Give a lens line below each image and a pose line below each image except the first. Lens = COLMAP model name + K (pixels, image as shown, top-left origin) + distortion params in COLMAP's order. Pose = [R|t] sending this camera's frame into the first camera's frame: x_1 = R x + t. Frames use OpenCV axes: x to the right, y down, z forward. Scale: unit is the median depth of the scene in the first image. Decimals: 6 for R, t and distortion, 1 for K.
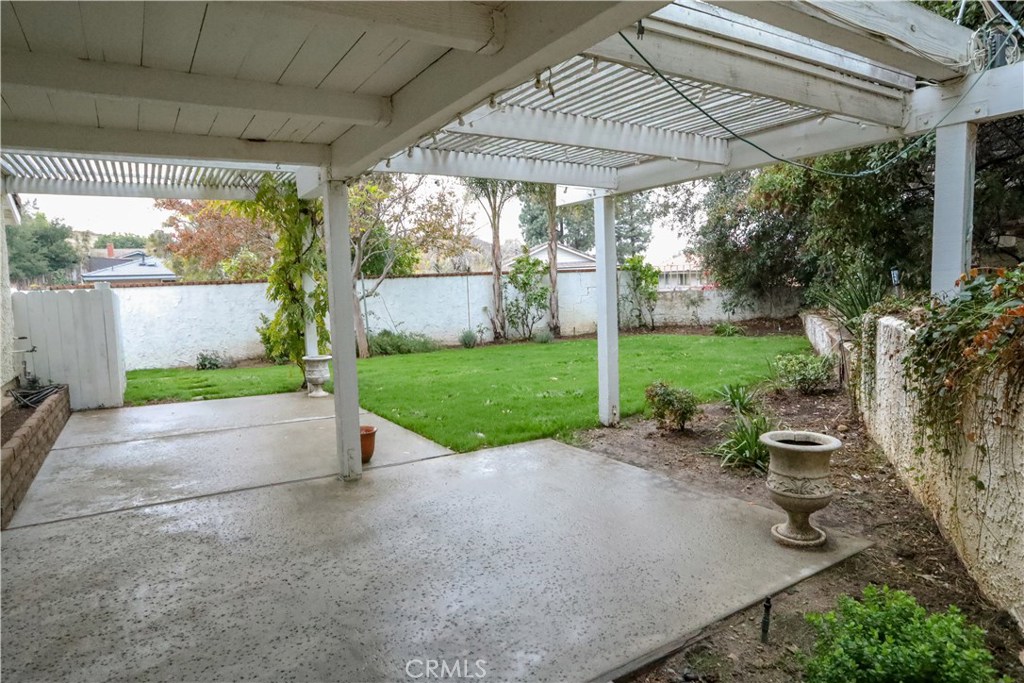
lens RADIAL K [[609.6, 0, 513.6], [0, 609.6, 341.6], [0, 0, 1]] dist [-0.059221, -0.000649]
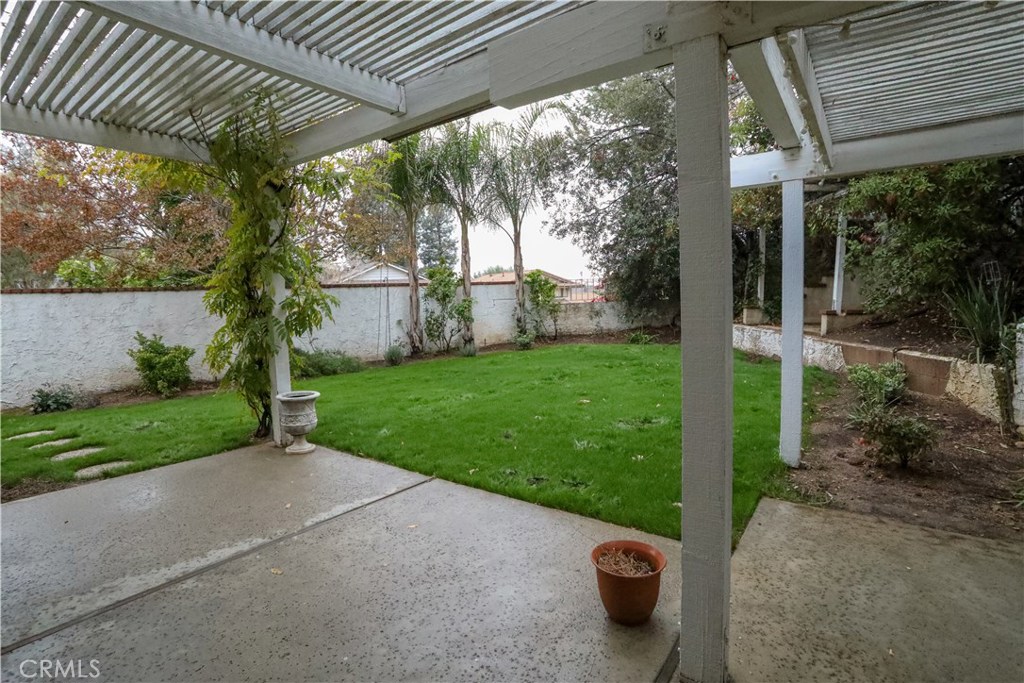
lens RADIAL K [[498.5, 0, 510.1], [0, 498.5, 339.0], [0, 0, 1]] dist [-0.043953, 0.010599]
pose [[0.930484, -0.025415, 0.365451, -0.178117], [0.031069, 0.999471, -0.009597, -0.015019], [-0.365014, 0.020284, 0.930781, 0.222724]]
